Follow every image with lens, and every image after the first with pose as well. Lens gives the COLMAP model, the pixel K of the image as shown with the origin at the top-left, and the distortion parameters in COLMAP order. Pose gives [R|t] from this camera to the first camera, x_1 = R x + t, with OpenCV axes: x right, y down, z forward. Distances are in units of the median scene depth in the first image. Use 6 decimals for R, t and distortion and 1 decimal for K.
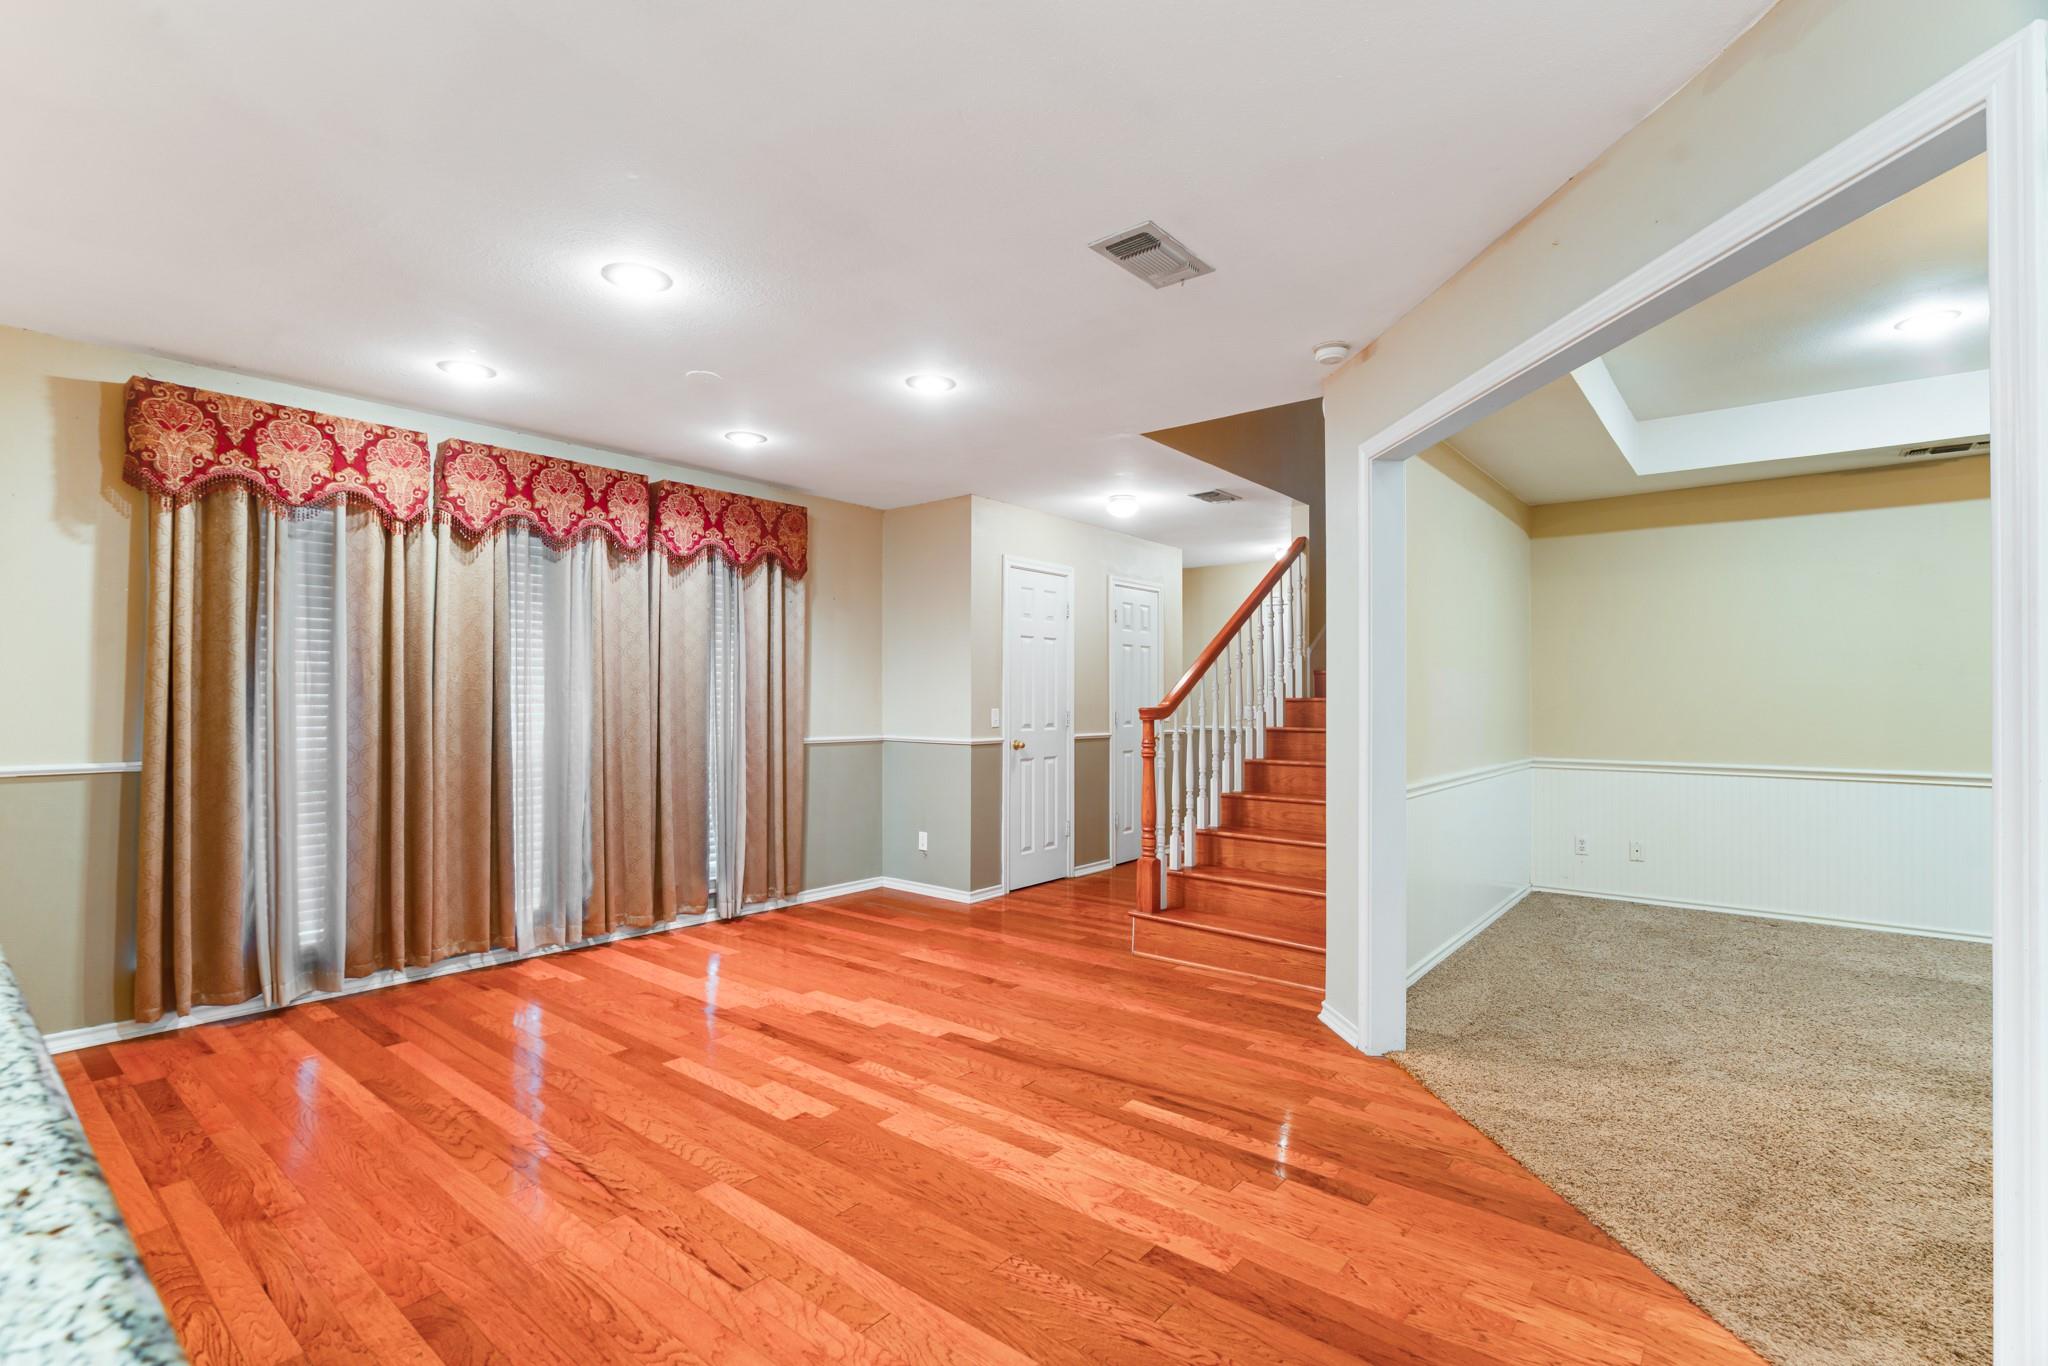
lens RADIAL K [[924.3, 0, 1024.4], [0, 924.3, 702.0], [0, 0, 1]] dist [0.001489, -0.000094]
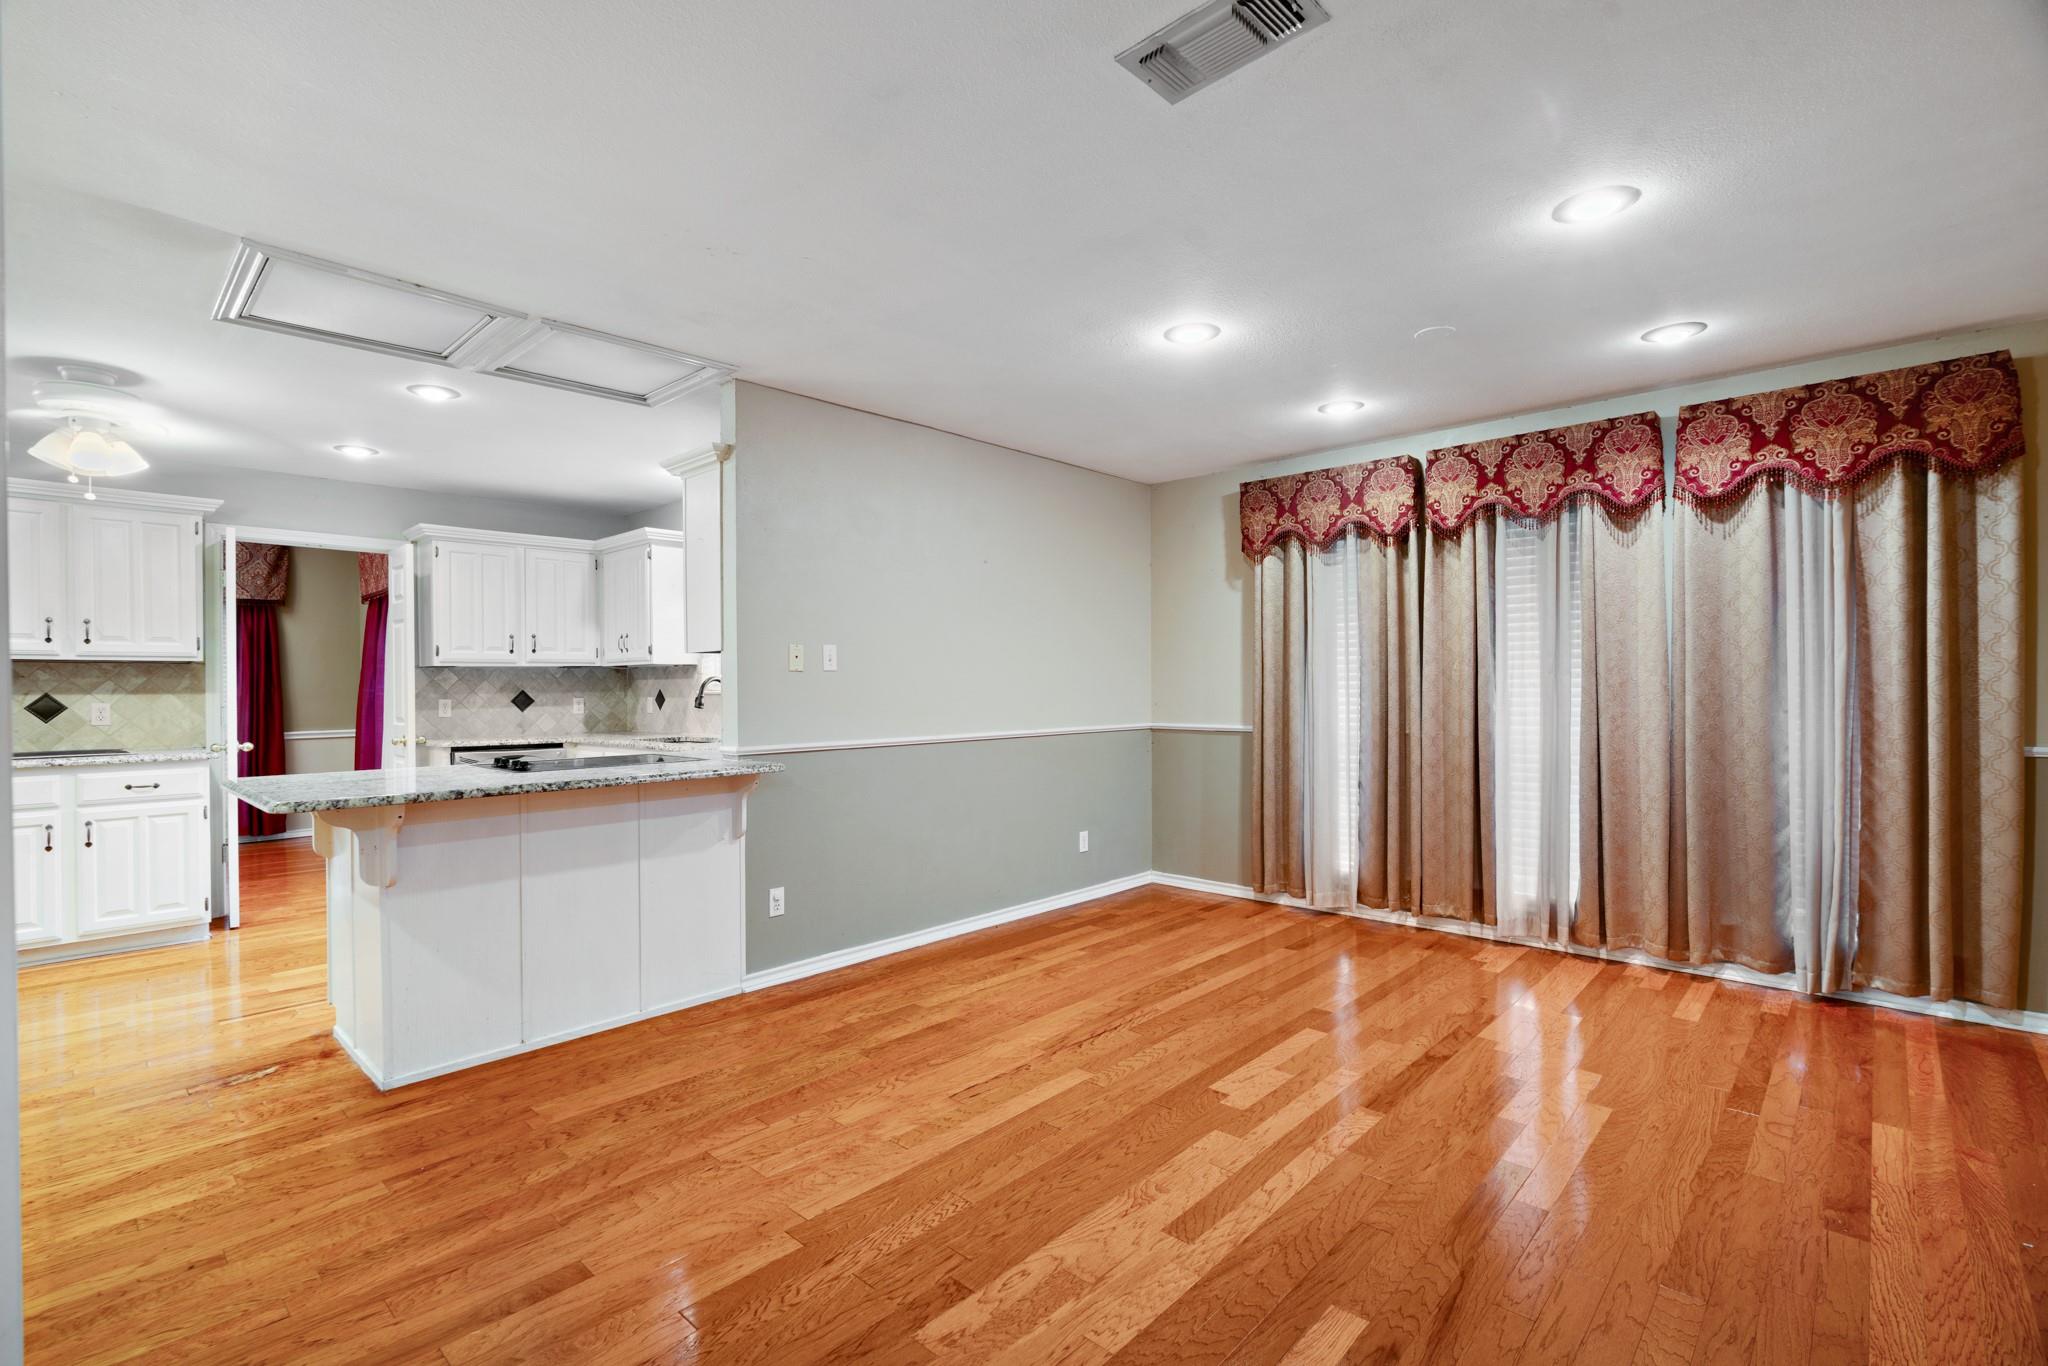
lens RADIAL K [[948.8, 0, 1028.7], [0, 948.8, 690.9], [0, 0, 1]] dist [-0.001892, 0.000422]
pose [[-0.061927, -0.000107, -0.998081, 0.593356], [0.002086, 0.999998, -0.000237, 0.004509], [0.998079, -0.002097, -0.061926, 0.627059]]
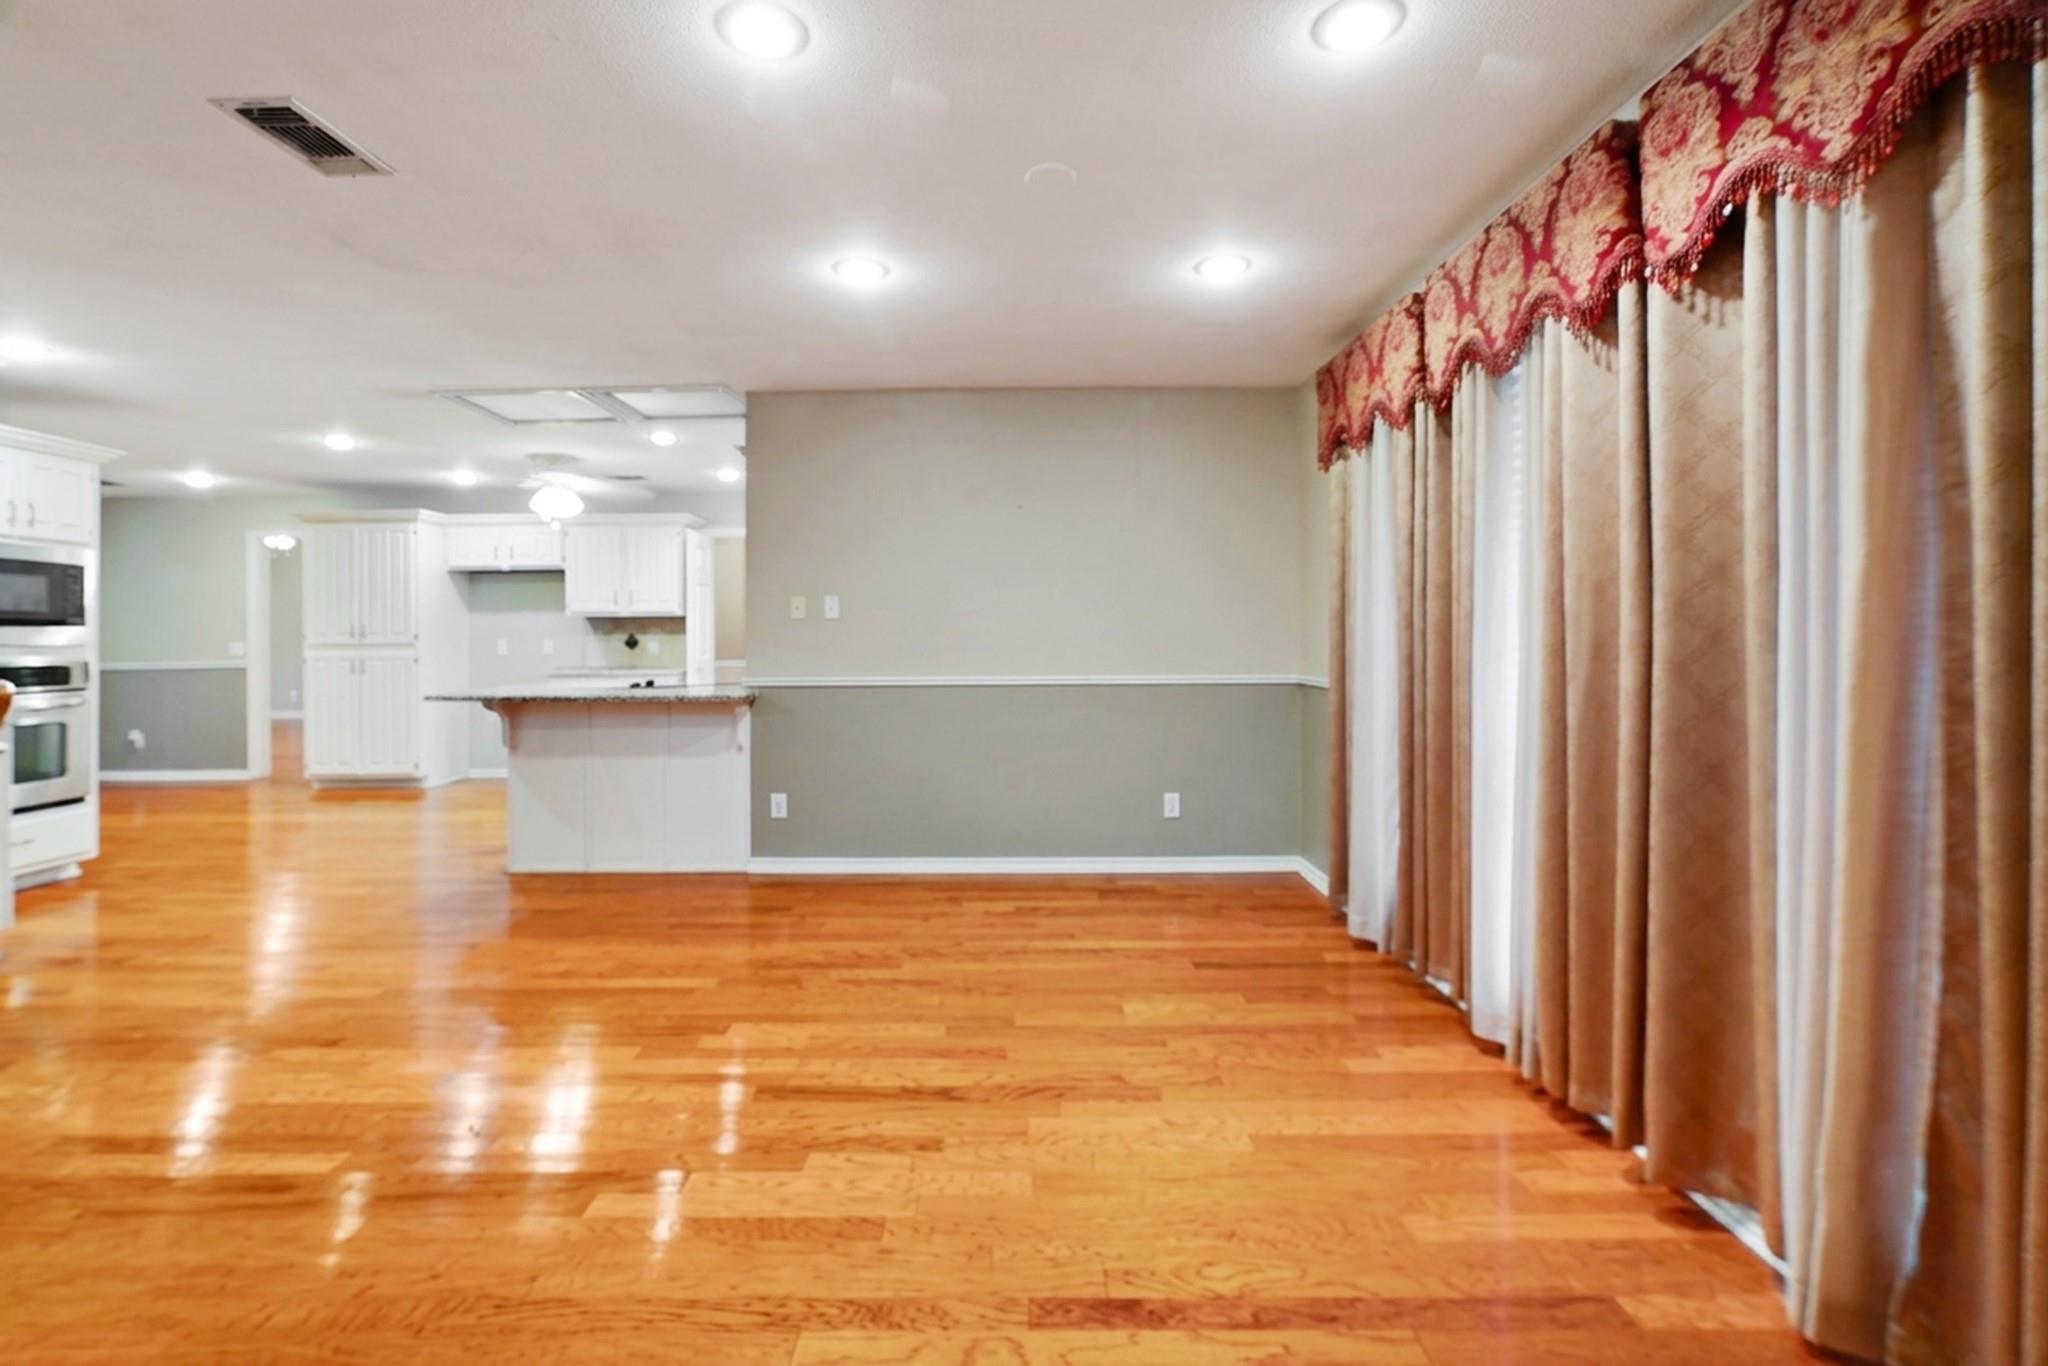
lens RADIAL K [[939.4, 0, 1009.6], [0, 939.4, 638.9], [0, 0, 1]] dist [-0.002991, 0.000194]
pose [[-0.785736, 0.003540, -0.618552, 0.115722], [-0.001012, 0.999975, 0.007009, -0.001757], [0.618562, 0.006133, -0.785712, 1.486624]]
